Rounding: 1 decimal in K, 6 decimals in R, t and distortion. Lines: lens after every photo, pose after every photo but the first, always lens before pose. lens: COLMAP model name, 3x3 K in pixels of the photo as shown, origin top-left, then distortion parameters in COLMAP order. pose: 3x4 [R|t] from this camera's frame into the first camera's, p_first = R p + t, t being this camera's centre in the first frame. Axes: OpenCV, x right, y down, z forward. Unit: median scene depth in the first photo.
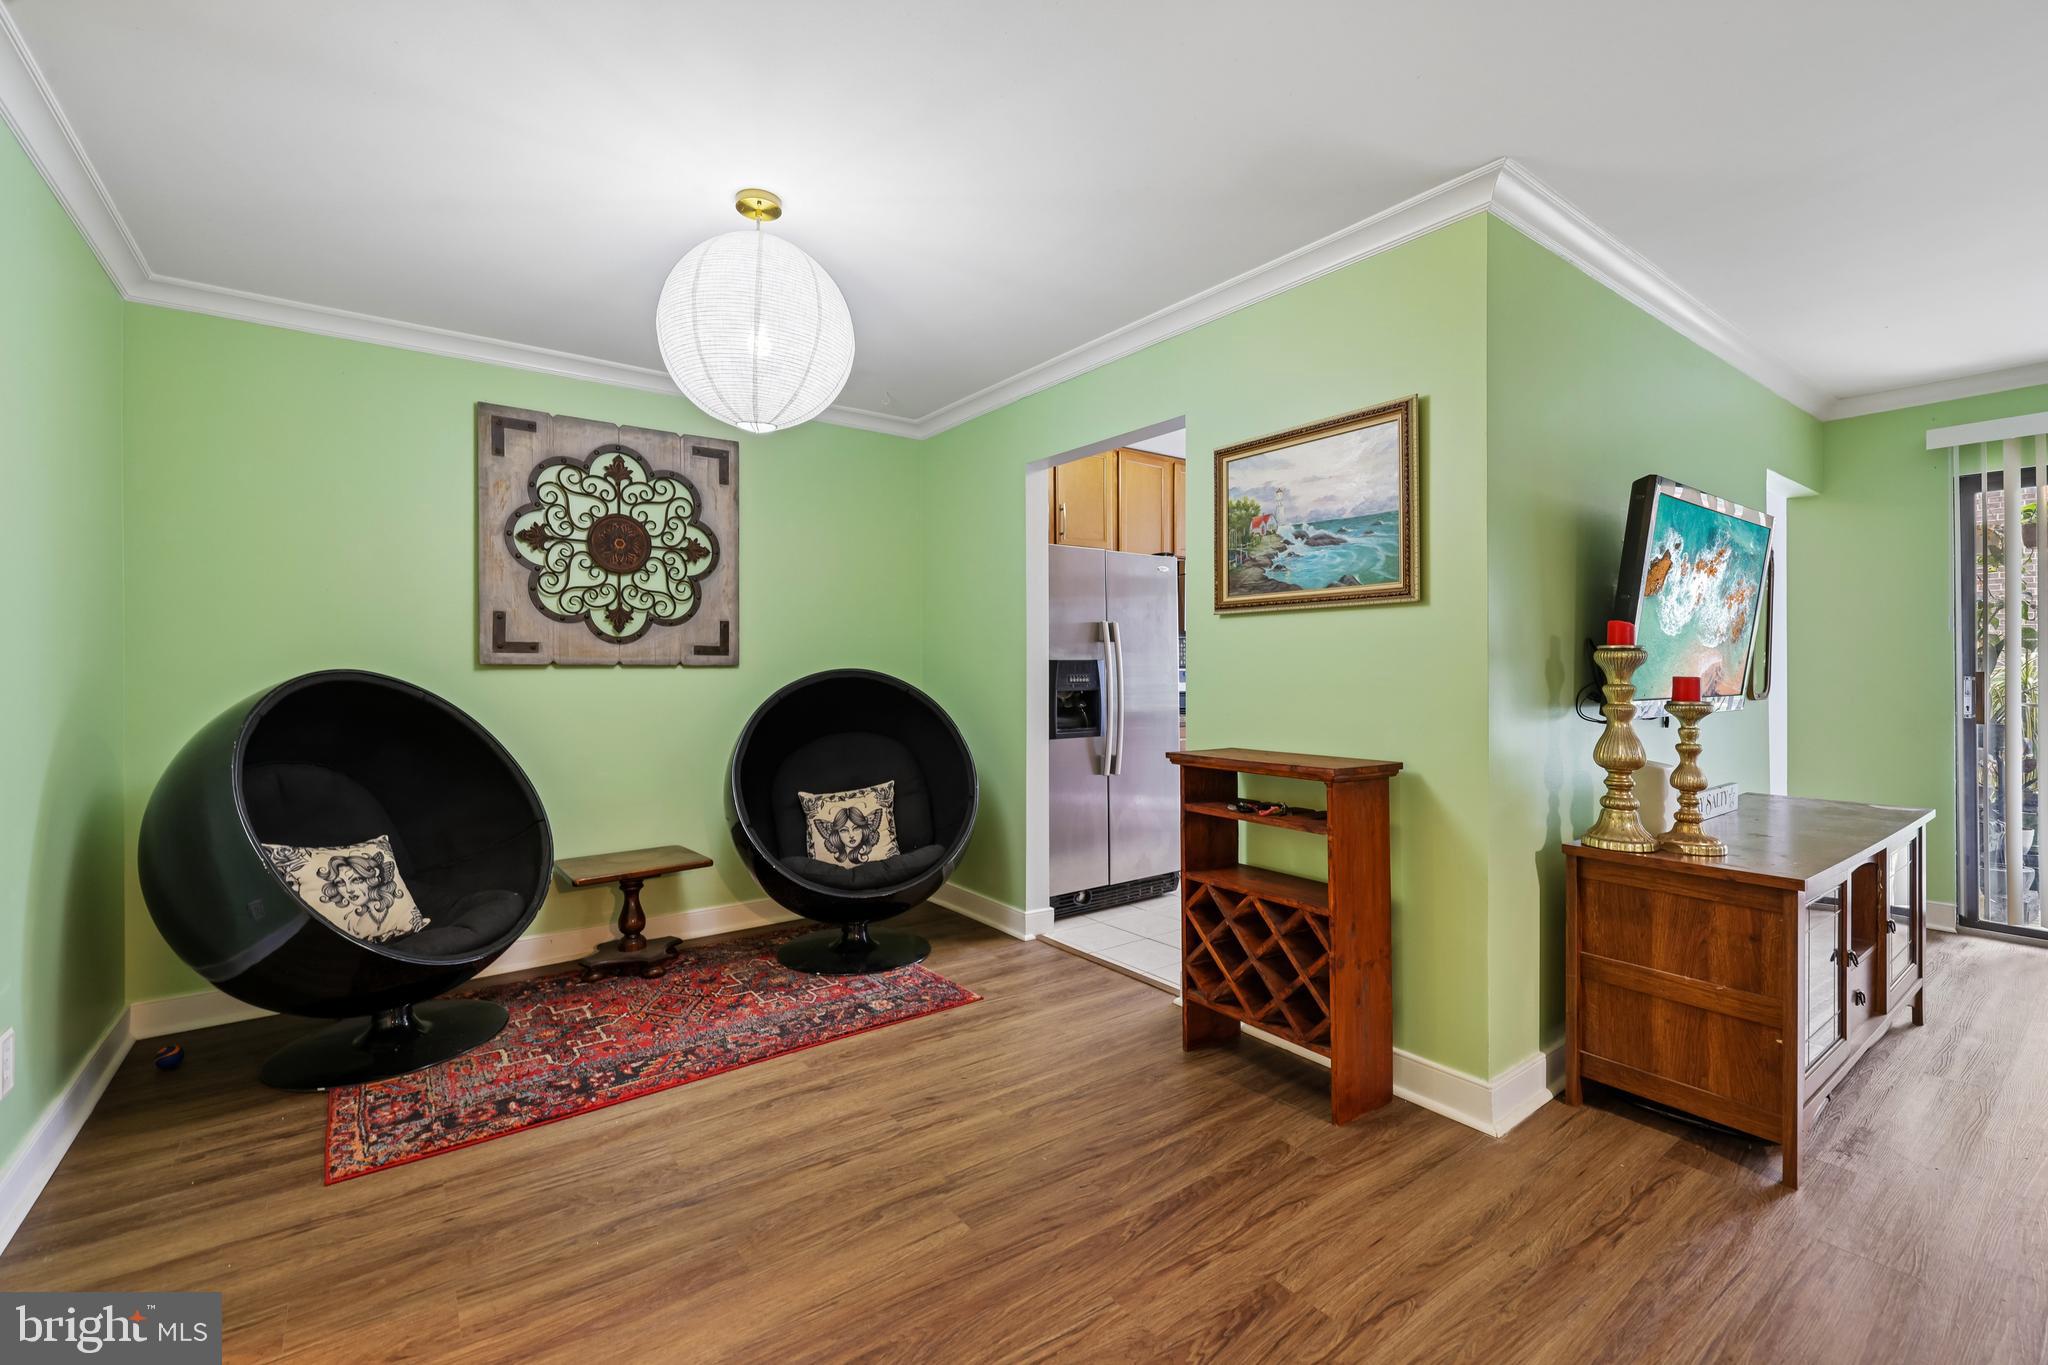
lens RADIAL K [[868.4, 0, 1003.4], [0, 868.4, 663.1], [0, 0, 1]] dist [-0.001876, 0.001371]
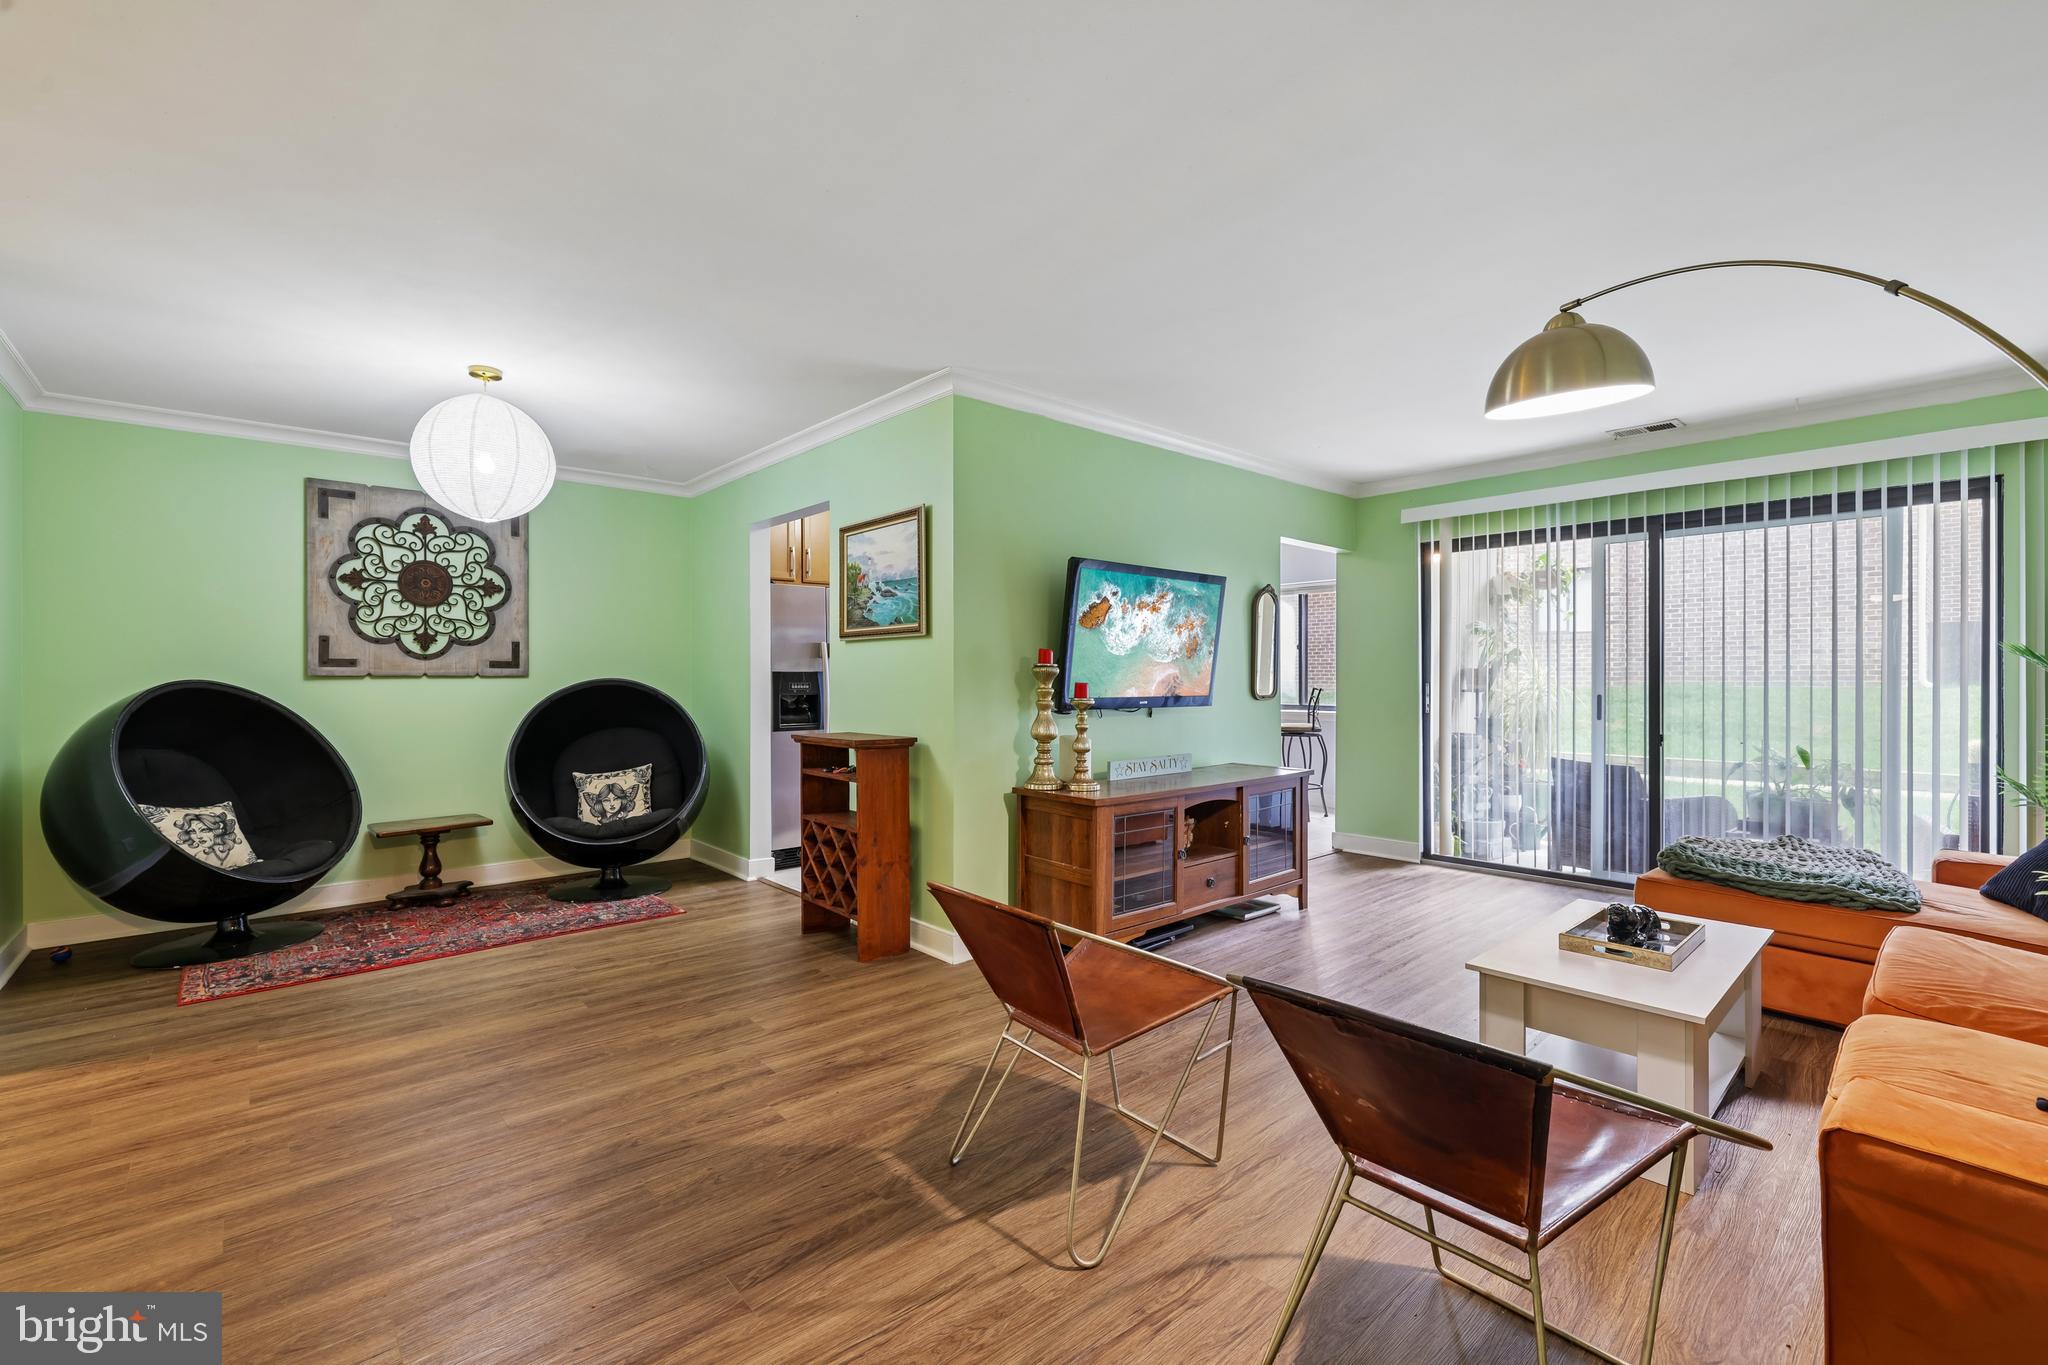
lens RADIAL K [[868.4, 0, 1003.4], [0, 868.4, 673.9], [0, 0, 1]] dist [-0.001876, 0.001371]
pose [[0.996230, -0.000719, 0.086748, 0.409333], [0.000689, 1.000000, 0.000367, -0.000753], [-0.086748, -0.000306, 0.996230, -0.497918]]
